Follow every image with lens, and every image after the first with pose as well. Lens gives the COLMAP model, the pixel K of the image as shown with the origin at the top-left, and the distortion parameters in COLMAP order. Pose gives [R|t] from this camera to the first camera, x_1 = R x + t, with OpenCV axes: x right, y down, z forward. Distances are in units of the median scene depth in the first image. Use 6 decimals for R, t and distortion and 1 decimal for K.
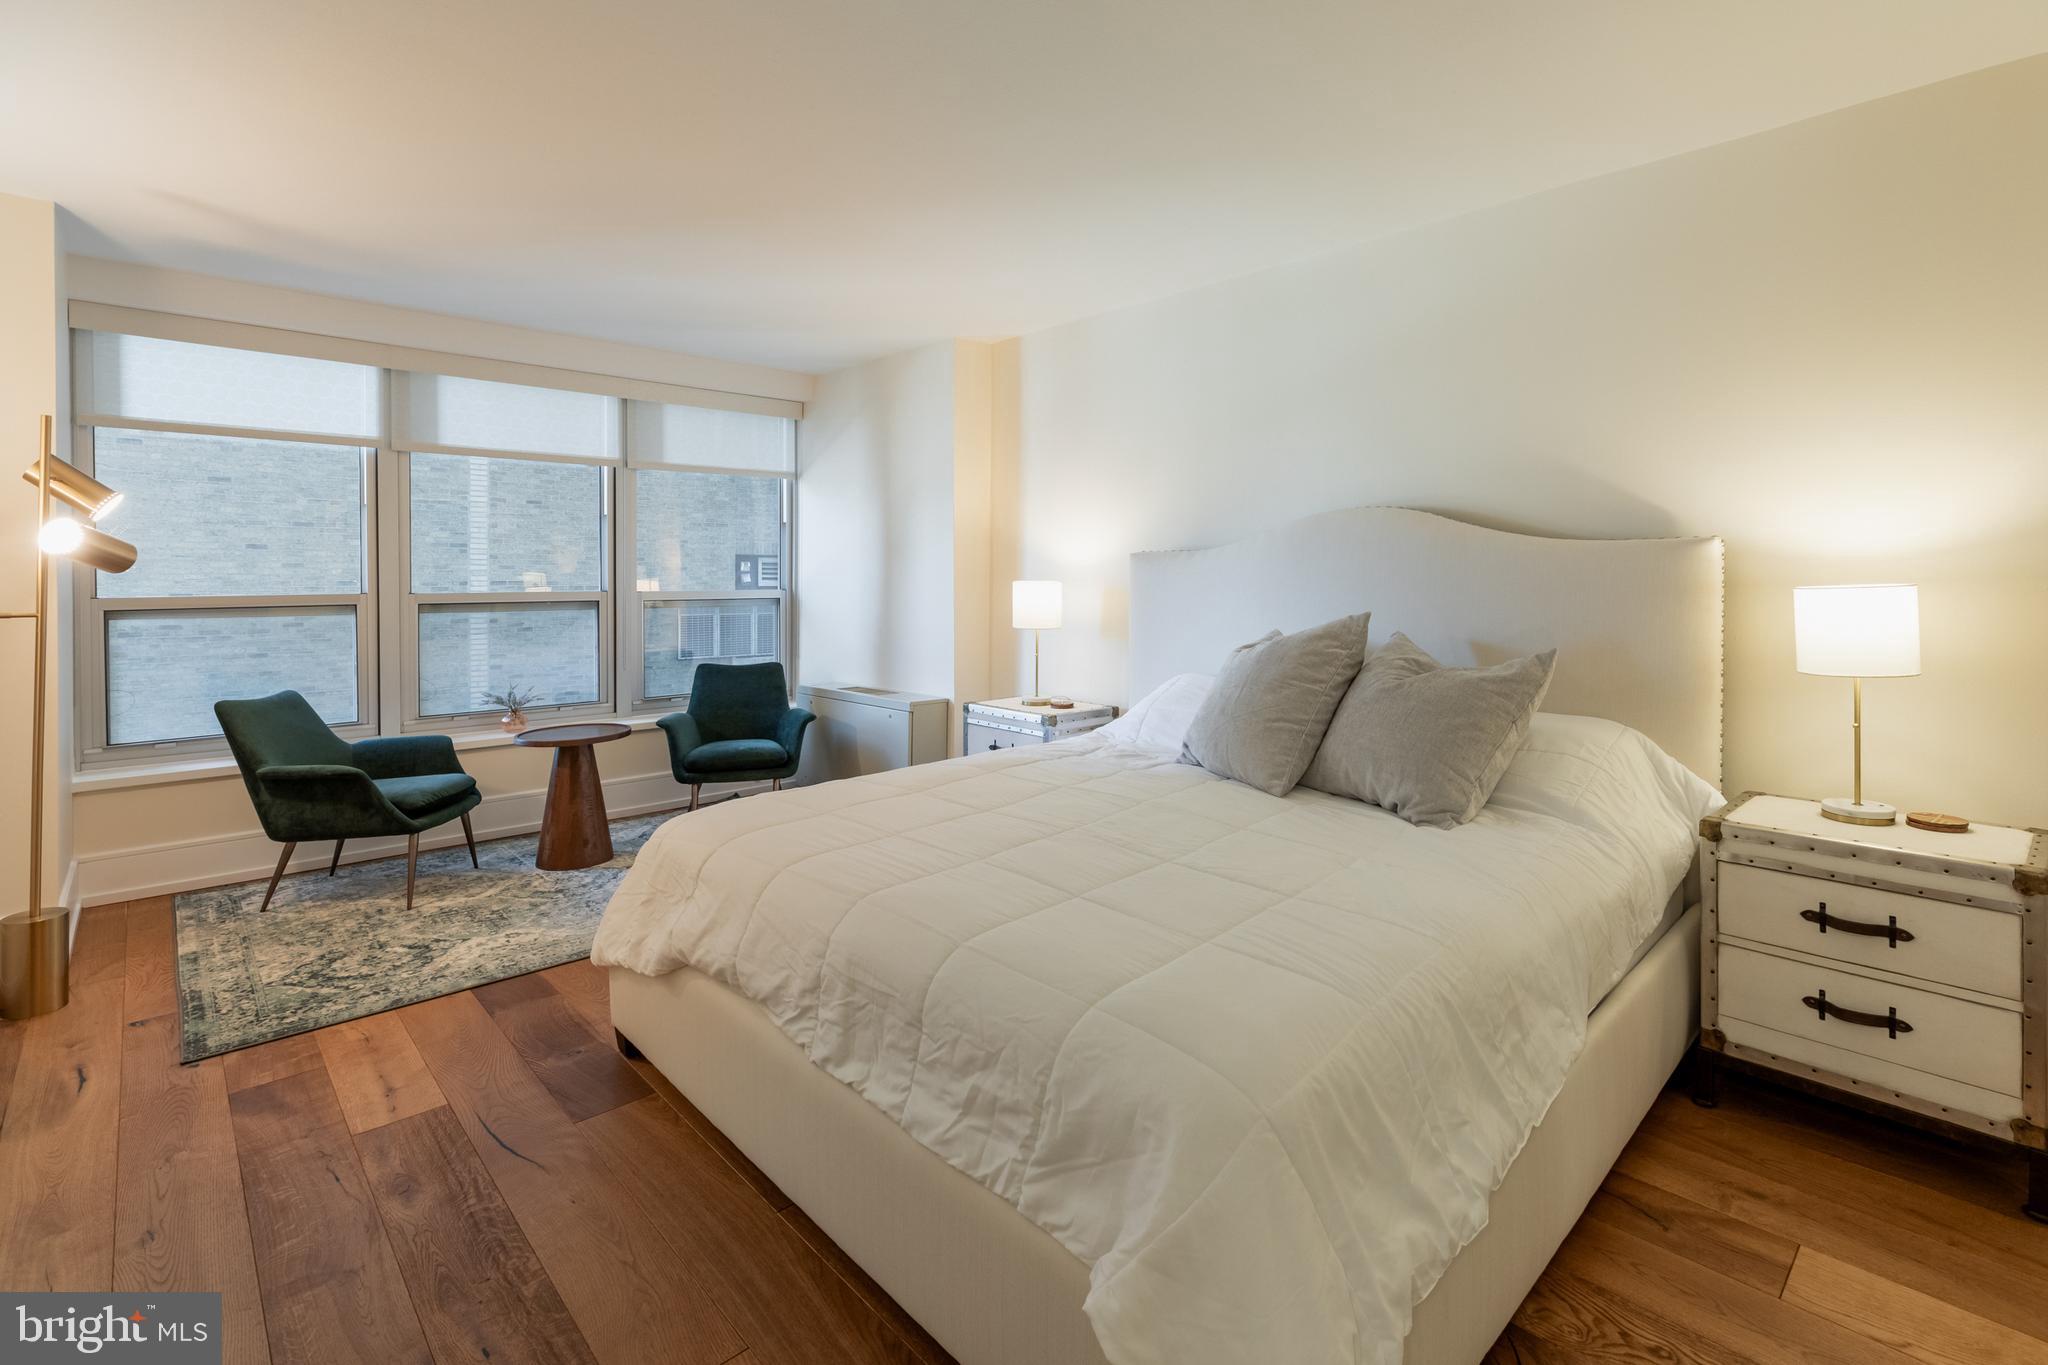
lens RADIAL K [[962.2, 0, 1044.1], [0, 962.2, 583.2], [0, 0, 1]] dist [0.001395, -0.000094]
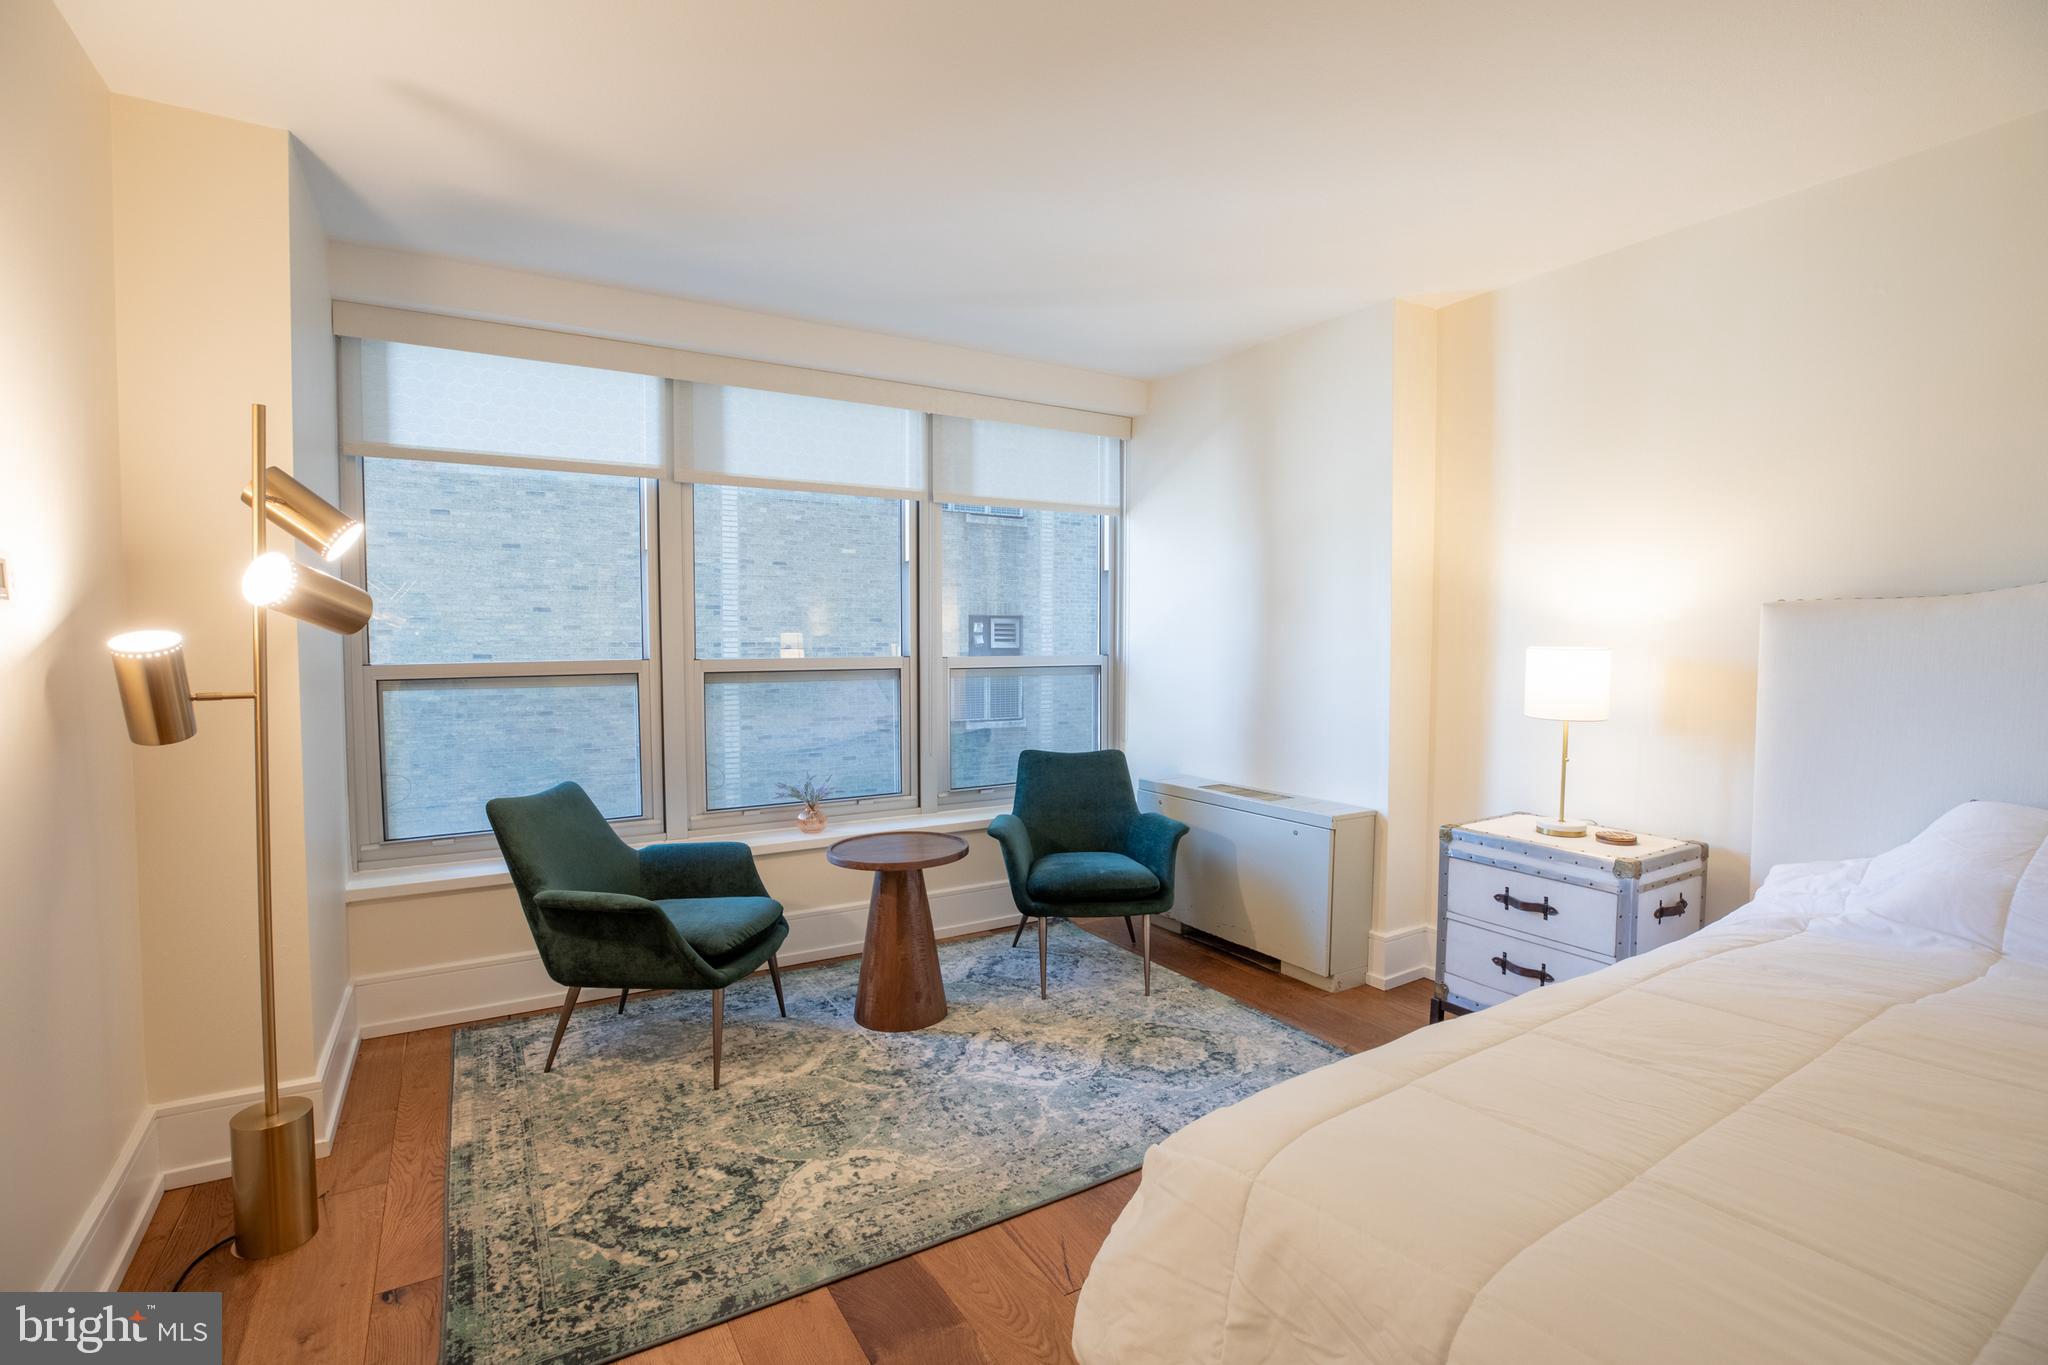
lens RADIAL K [[936.3, 0, 1024.0], [0, 936.3, 682.5], [0, 0, 1]] dist [-0.049747, 0.015253]
pose [[0.978147, 0.011009, -0.207621, -0.256971], [-0.002582, 0.999163, 0.040814, -0.002750], [0.207896, -0.039386, 0.977358, 0.332467]]
